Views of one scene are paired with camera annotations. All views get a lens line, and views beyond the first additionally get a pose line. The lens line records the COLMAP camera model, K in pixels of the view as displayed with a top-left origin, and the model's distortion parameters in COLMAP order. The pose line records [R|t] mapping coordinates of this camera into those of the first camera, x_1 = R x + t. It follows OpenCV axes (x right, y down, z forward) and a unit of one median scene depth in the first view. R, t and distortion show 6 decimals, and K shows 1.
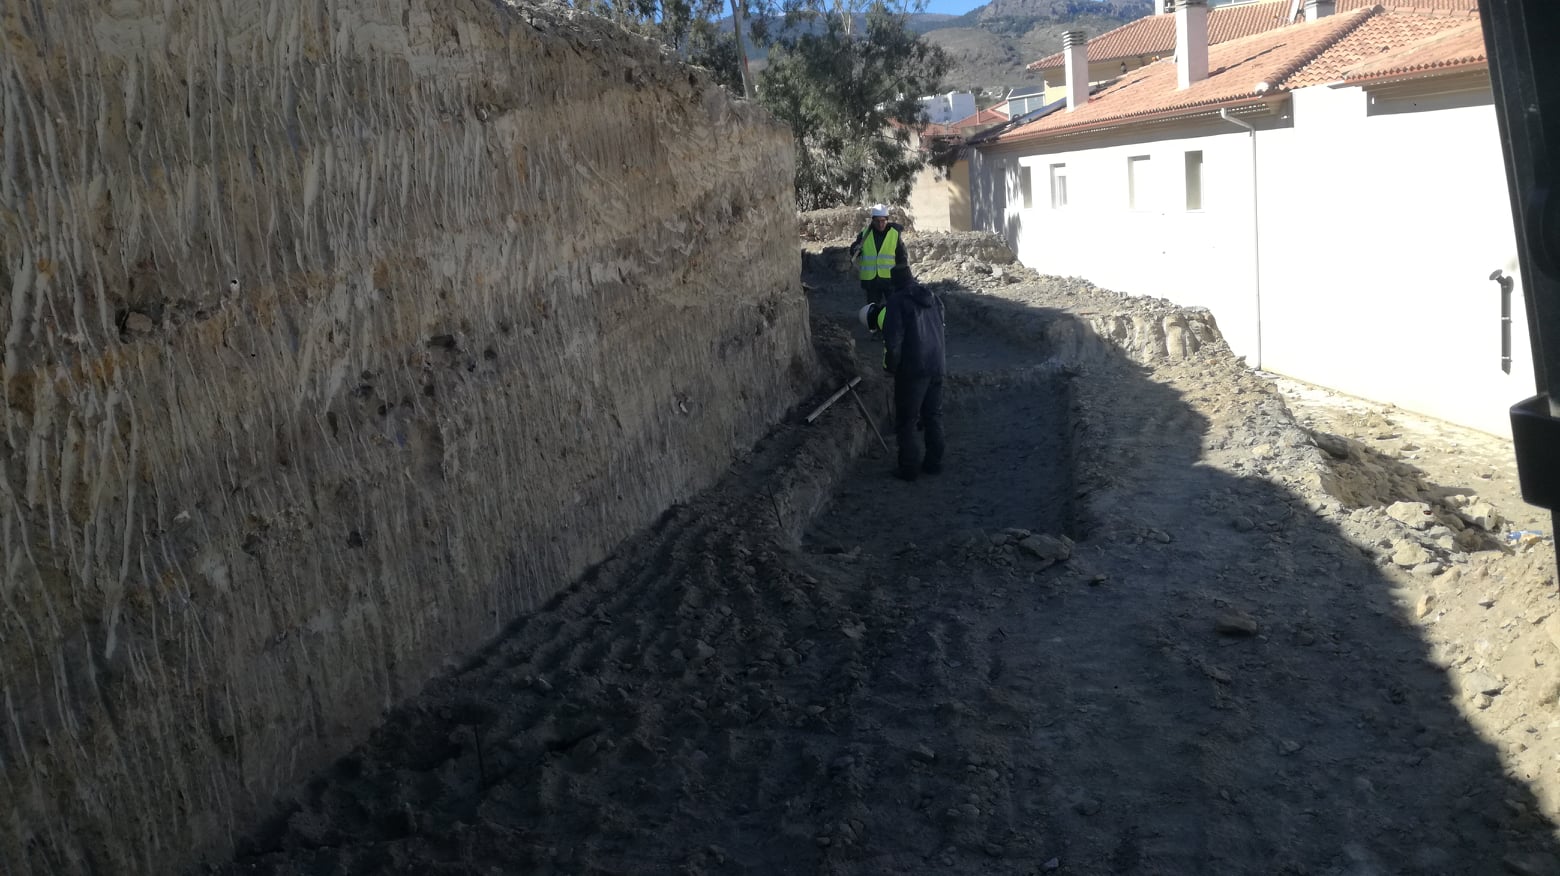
lens RADIAL K [[1239.3, 0, 780.0], [0, 1239.3, 438.0], [0, 0, 1]] dist [0.129388, -0.248743]
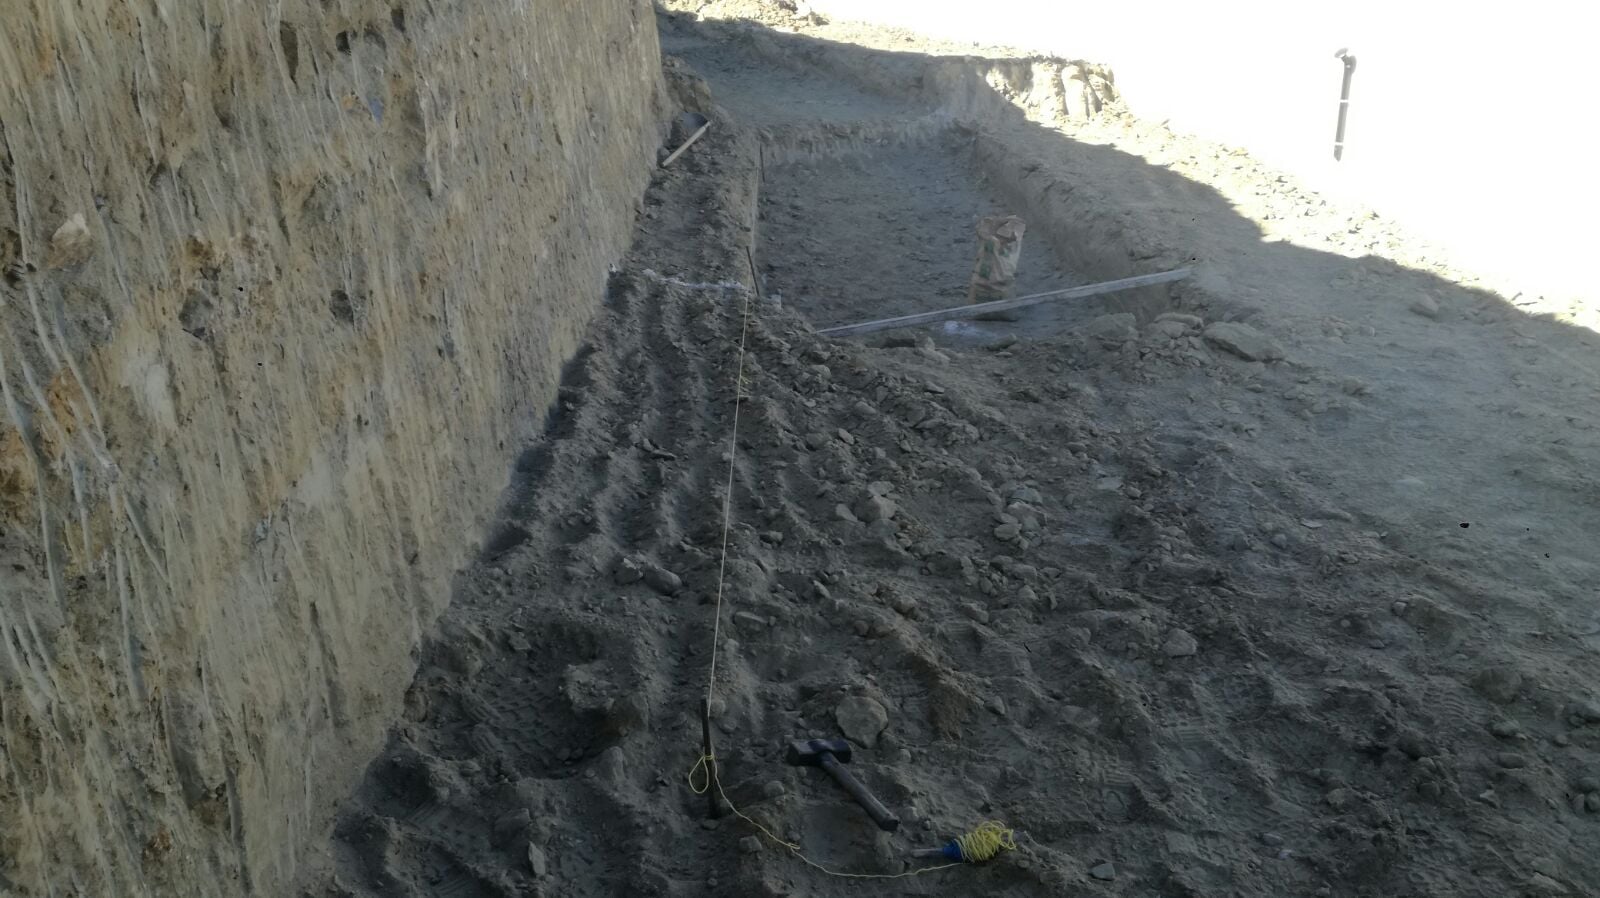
lens RADIAL K [[1271.1, 0, 800.0], [0, 1271.1, 449.0], [0, 0, 1]] dist [0.129388, -0.248743]
pose [[0.956256, -0.010914, 0.292327, -0.310935], [-0.040717, 0.984611, 0.169950, 0.043071], [-0.289683, -0.174419, 0.941096, 0.471900]]
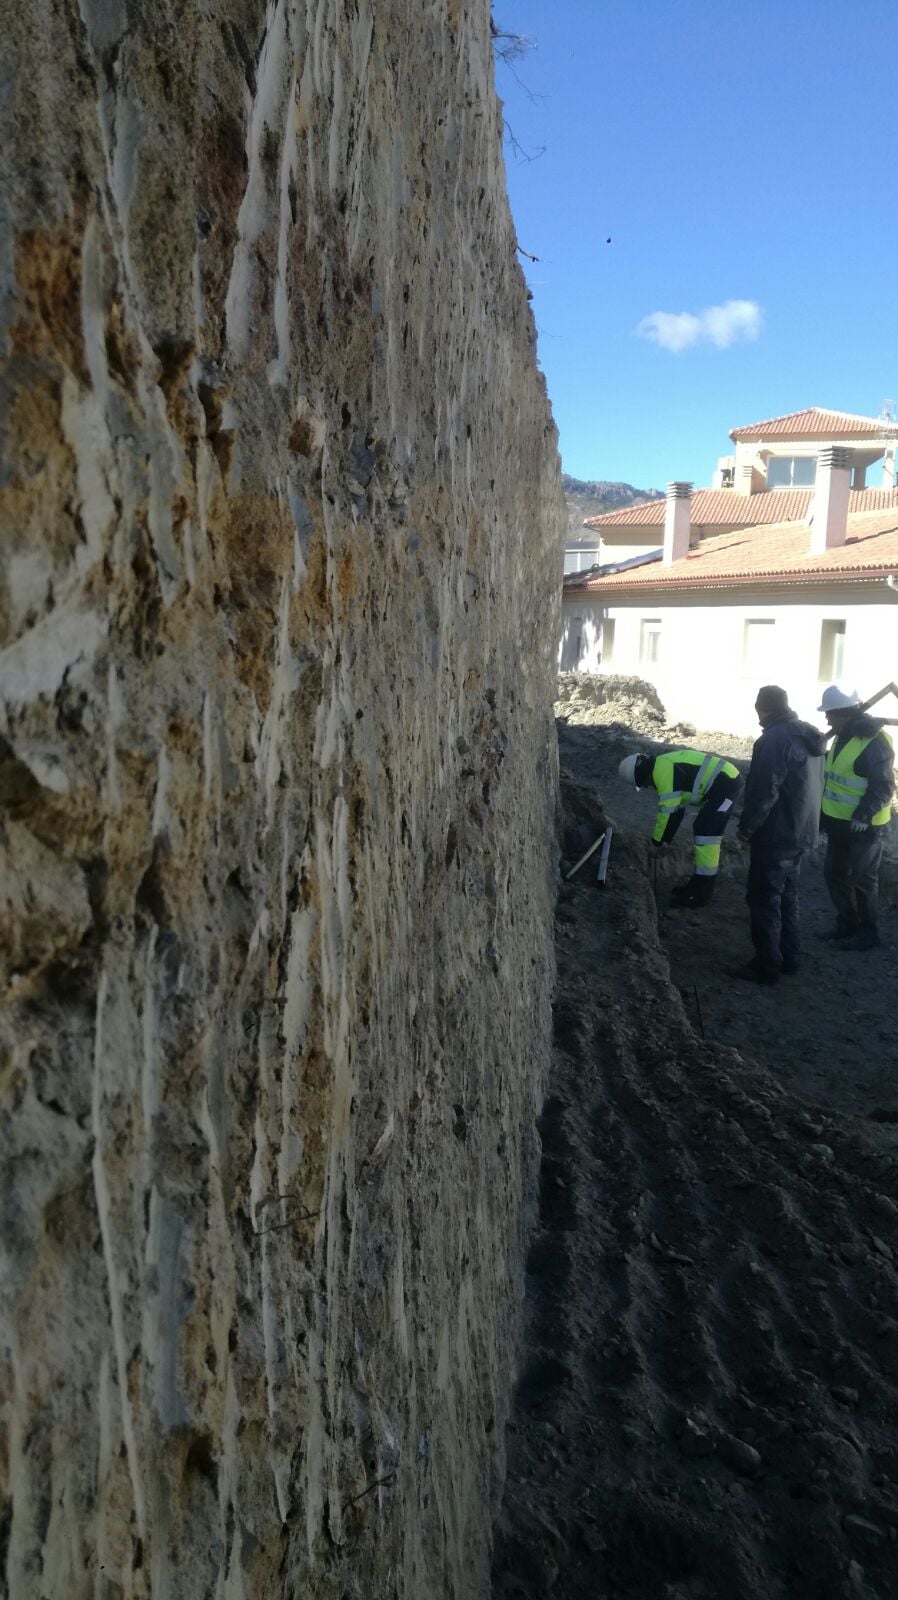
lens RADIAL K [[1271.1, 0, 449.0], [0, 1271.1, 800.0], [0, 0, 1]] dist [0.129388, -0.248743]
pose [[0.981873, 0.102937, 0.159149, -0.414292], [-0.092255, 0.993046, -0.073129, 0.002926], [-0.165570, 0.057121, 0.984542, 0.554302]]
